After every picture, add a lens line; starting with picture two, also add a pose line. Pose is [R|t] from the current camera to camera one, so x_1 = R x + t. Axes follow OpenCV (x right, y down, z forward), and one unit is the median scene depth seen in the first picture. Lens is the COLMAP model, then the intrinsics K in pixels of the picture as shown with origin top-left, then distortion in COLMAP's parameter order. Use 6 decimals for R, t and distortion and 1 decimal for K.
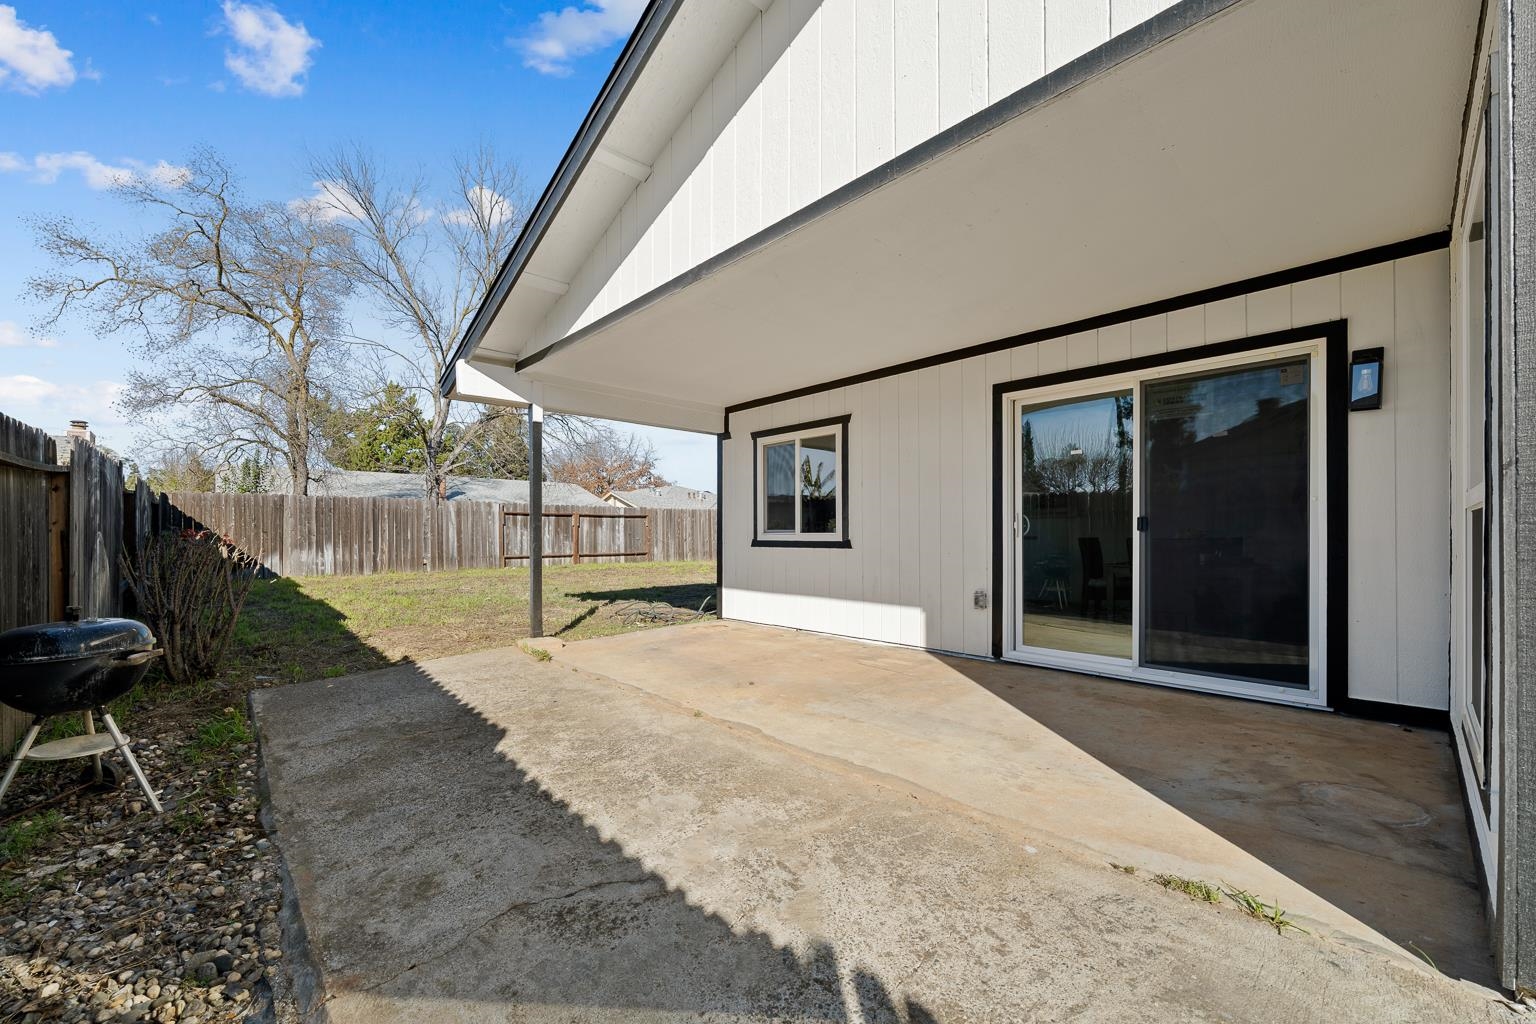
lens RADIAL K [[604.5, 0, 766.3], [0, 604.5, 536.7], [0, 0, 1]] dist [-0.007814, -0.000012]
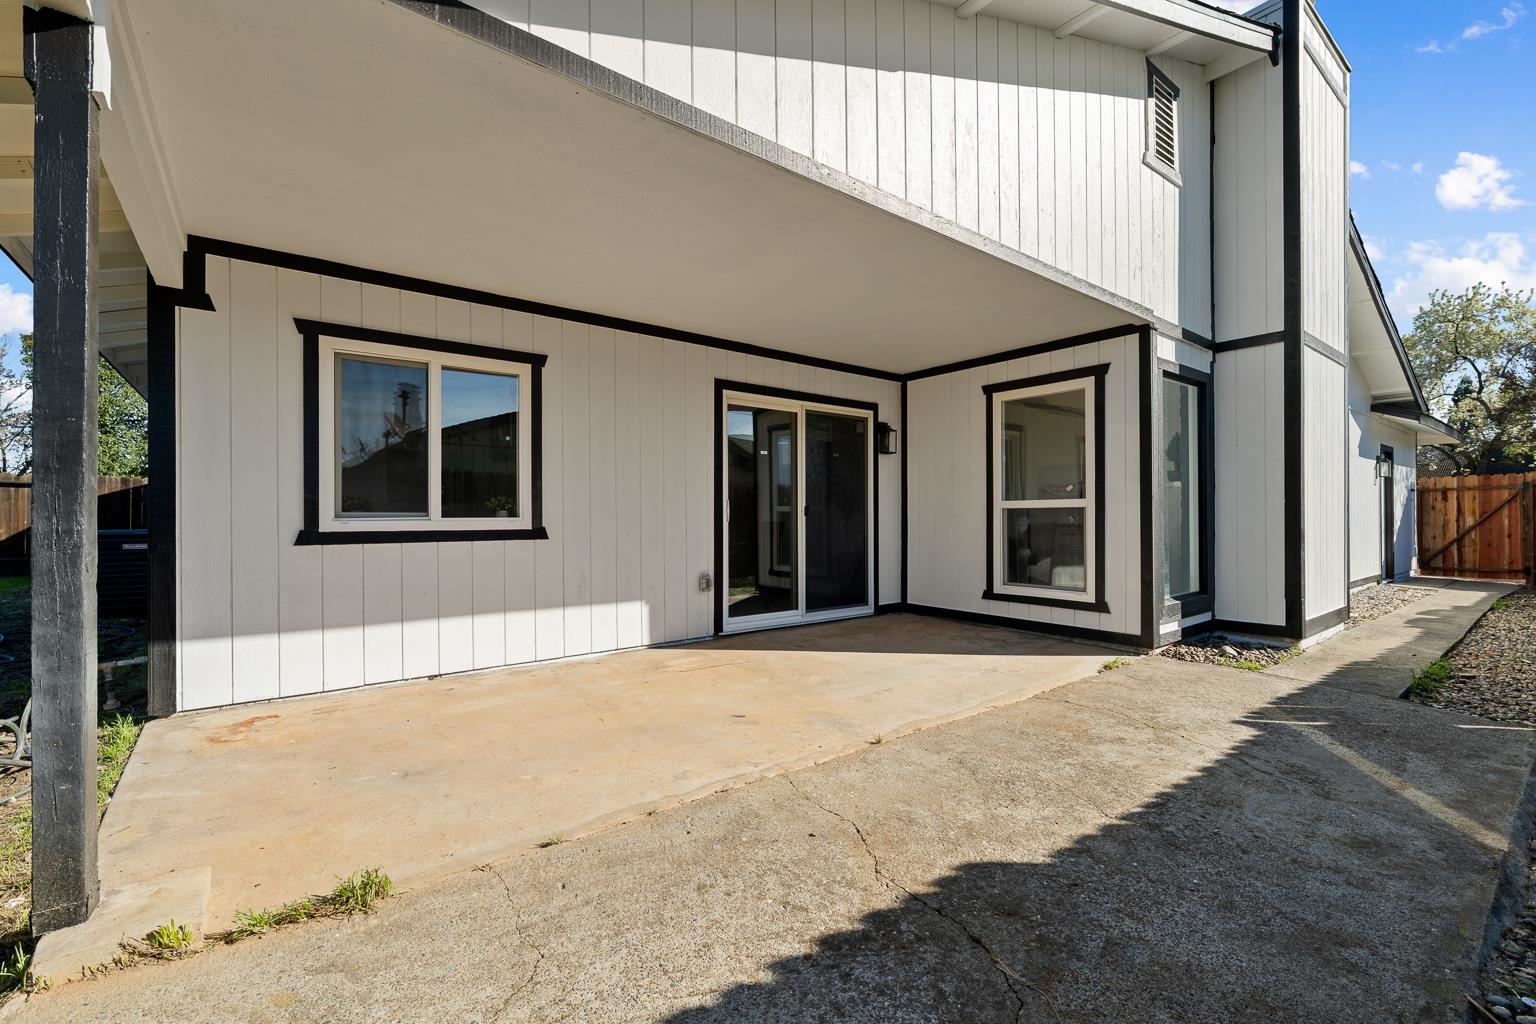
lens RADIAL K [[651.2, 0, 767.8], [0, 651.2, 512.4], [0, 0, 1]] dist [0.003649, 0.000614]
pose [[0.089840, 0.008518, 0.995920, -1.080868], [0.006872, 0.999934, -0.009172, -0.006064], [-0.995933, 0.007668, 0.089775, 1.148826]]
